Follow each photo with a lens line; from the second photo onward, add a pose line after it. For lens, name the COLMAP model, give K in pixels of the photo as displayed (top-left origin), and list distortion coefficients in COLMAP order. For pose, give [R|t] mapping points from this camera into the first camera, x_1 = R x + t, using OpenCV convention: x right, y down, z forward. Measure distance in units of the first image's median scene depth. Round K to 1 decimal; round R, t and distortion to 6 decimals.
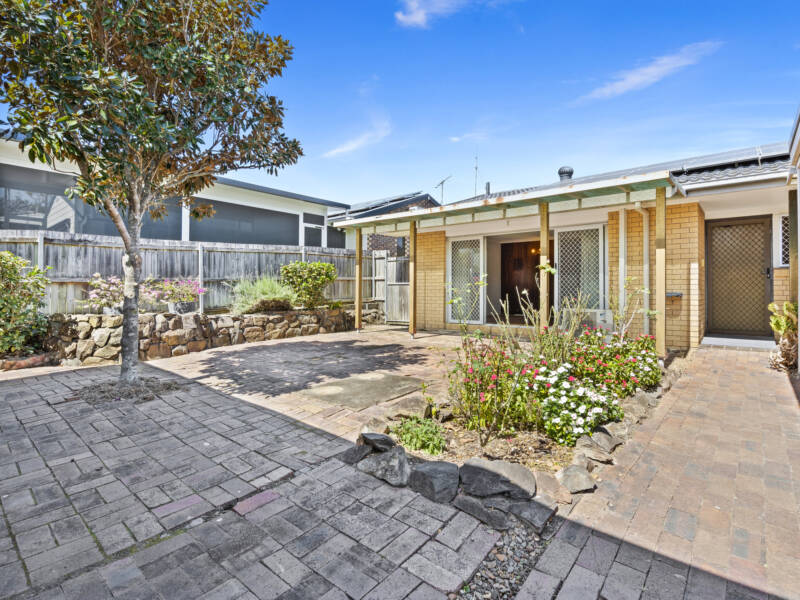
lens RADIAL K [[414.1, 0, 398.6], [0, 414.1, 296.4], [0, 0, 1]] dist [-0.002414, -0.000184]
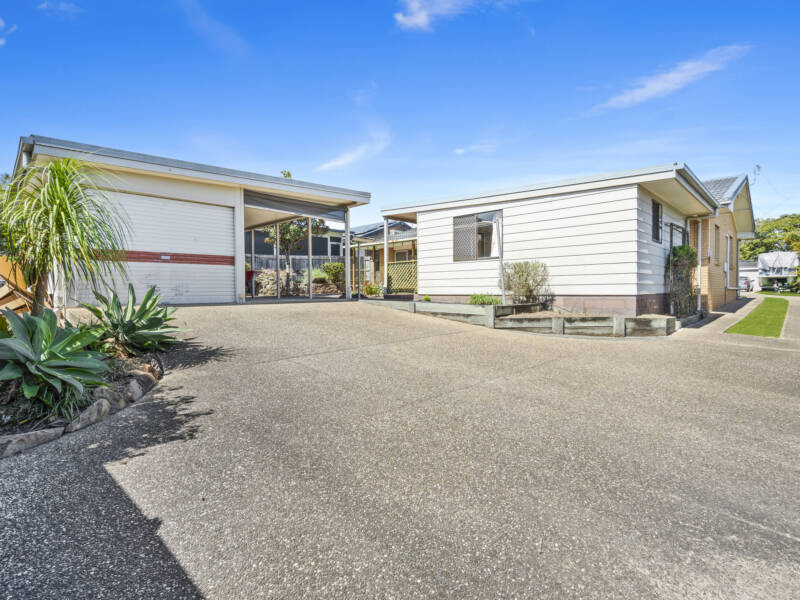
lens RADIAL K [[414.1, 0, 401.1], [0, 414.1, 299.7], [0, 0, 1]] dist [-0.002414, -0.000184]
pose [[0.998486, -0.013539, -0.053309, 0.242589], [0.013977, 0.999872, 0.007848, 0.094114], [0.053195, -0.008581, 0.998547, -1.106930]]
